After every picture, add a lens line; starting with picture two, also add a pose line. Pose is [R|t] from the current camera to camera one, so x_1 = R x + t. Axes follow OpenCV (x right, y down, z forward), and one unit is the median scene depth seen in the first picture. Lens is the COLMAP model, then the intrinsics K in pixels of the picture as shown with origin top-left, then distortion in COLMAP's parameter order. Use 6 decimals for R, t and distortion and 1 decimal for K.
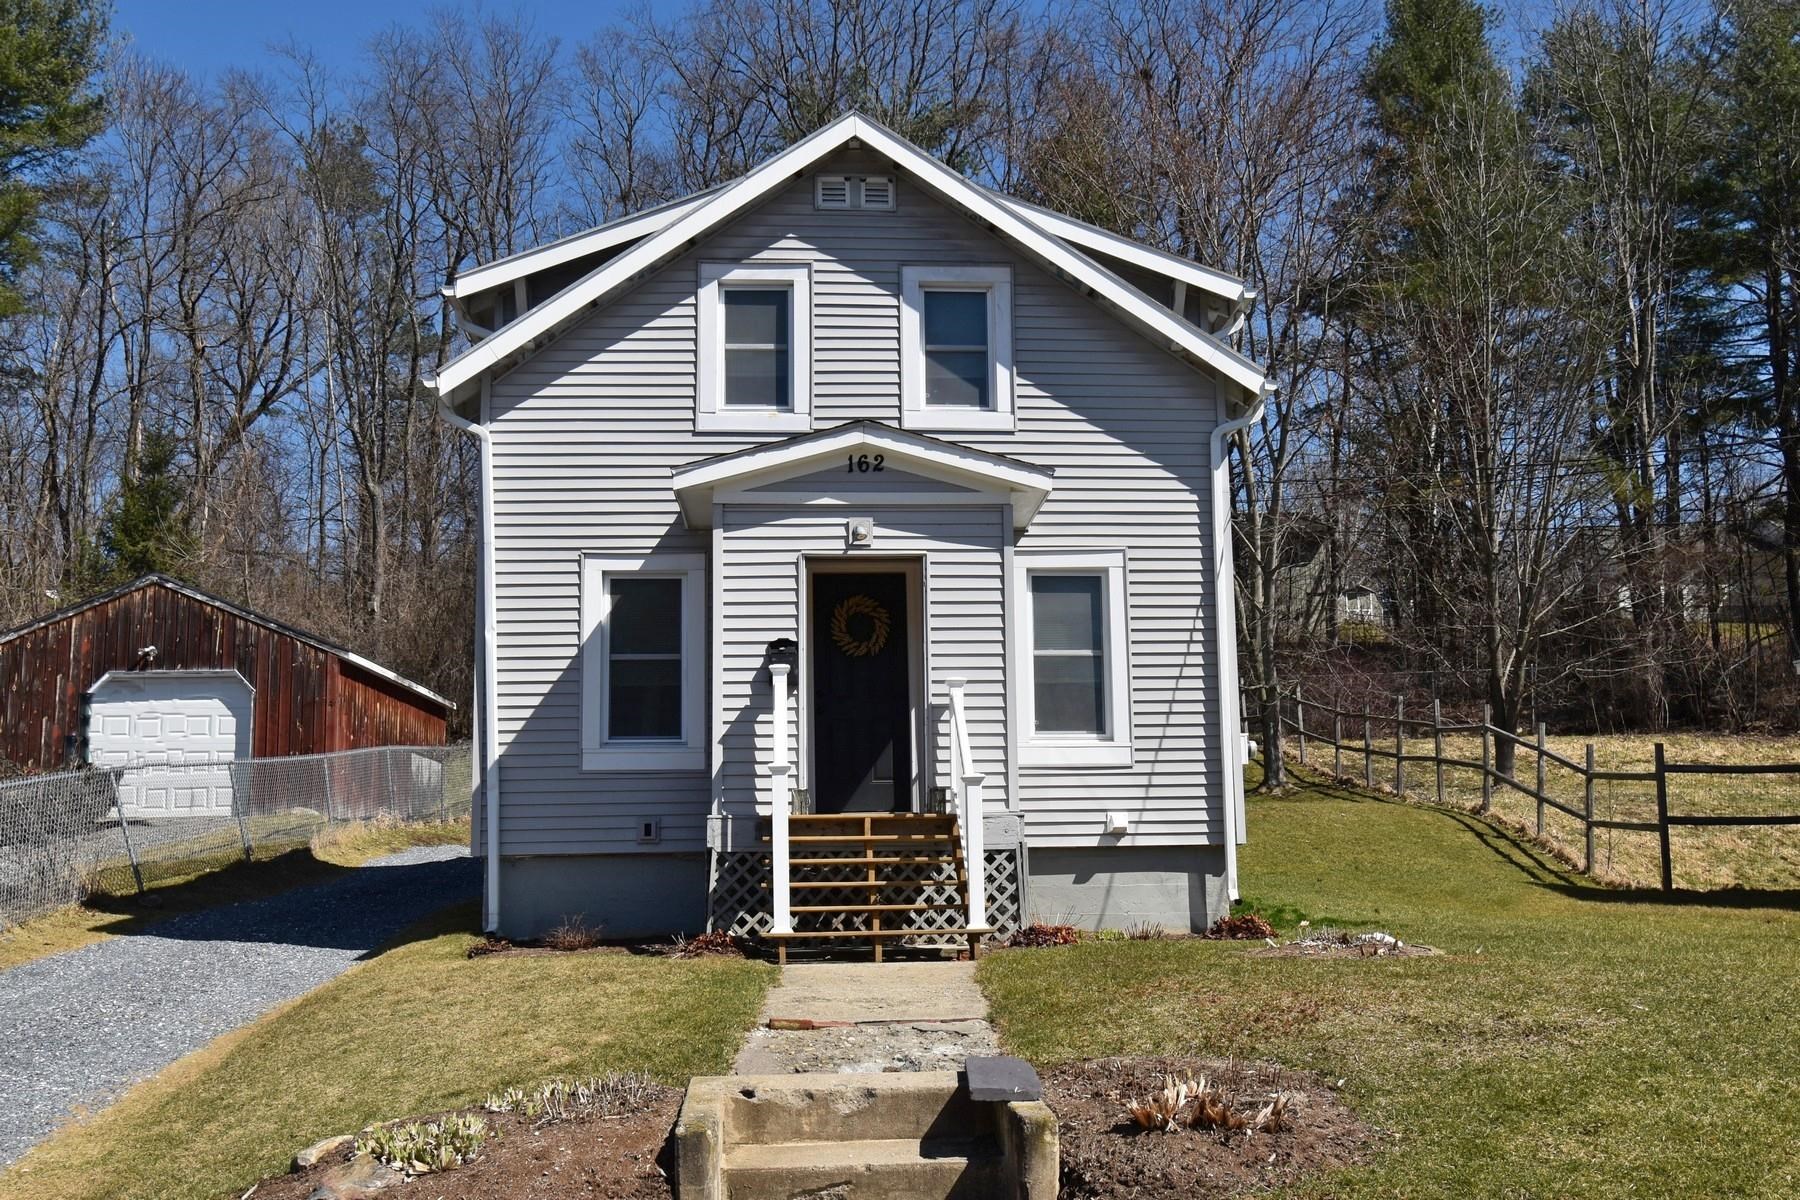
lens RADIAL K [[1826.0, 0, 900.6], [0, 1826.0, 600.7], [0, 0, 1]] dist [0.015805, 0.000000]
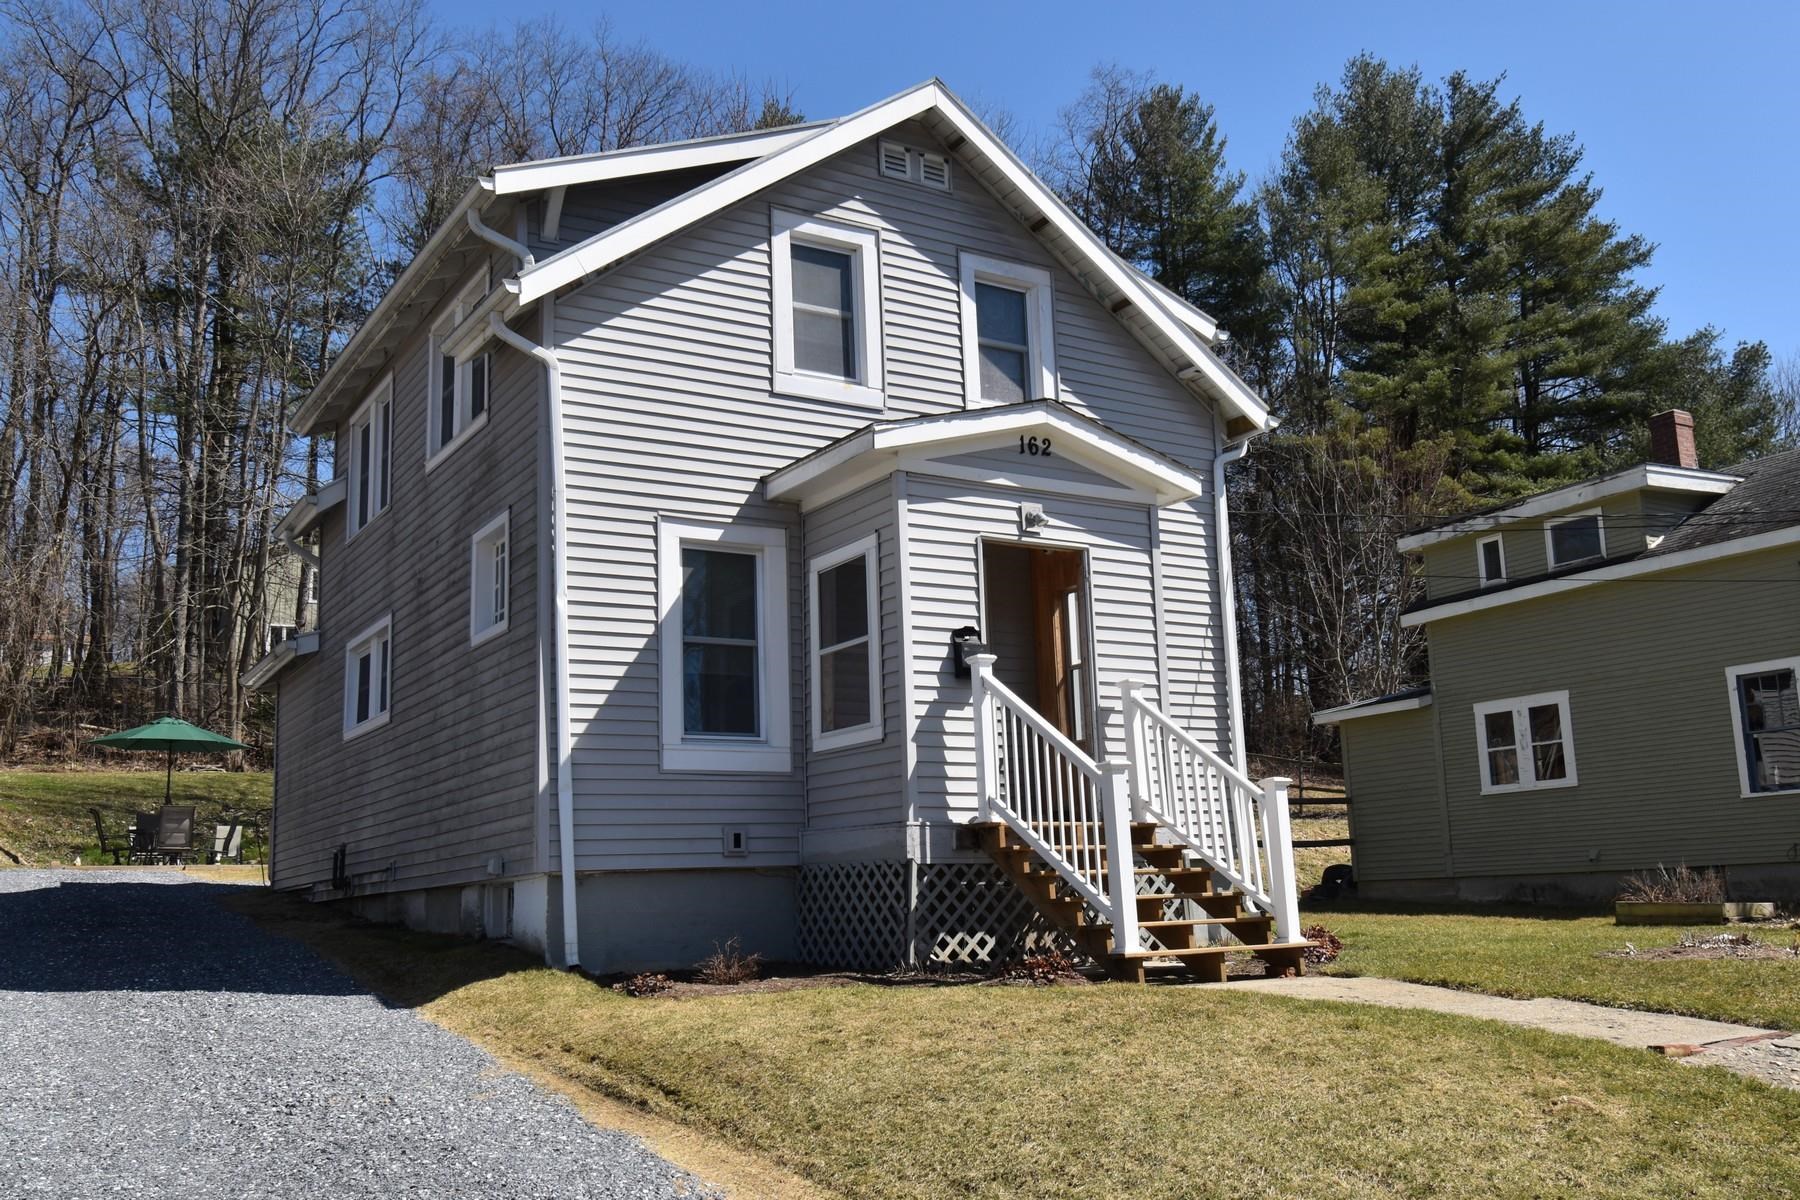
lens RADIAL K [[1612.3, 0, 897.9], [0, 1612.3, 597.0], [0, 0, 1]] dist [0.022278, 0.017747]
pose [[0.881481, 0.074936, 0.466236, -0.426273], [-0.057360, 0.997009, -0.051798, 0.044975], [-0.468723, 0.018916, 0.883142, 0.284308]]
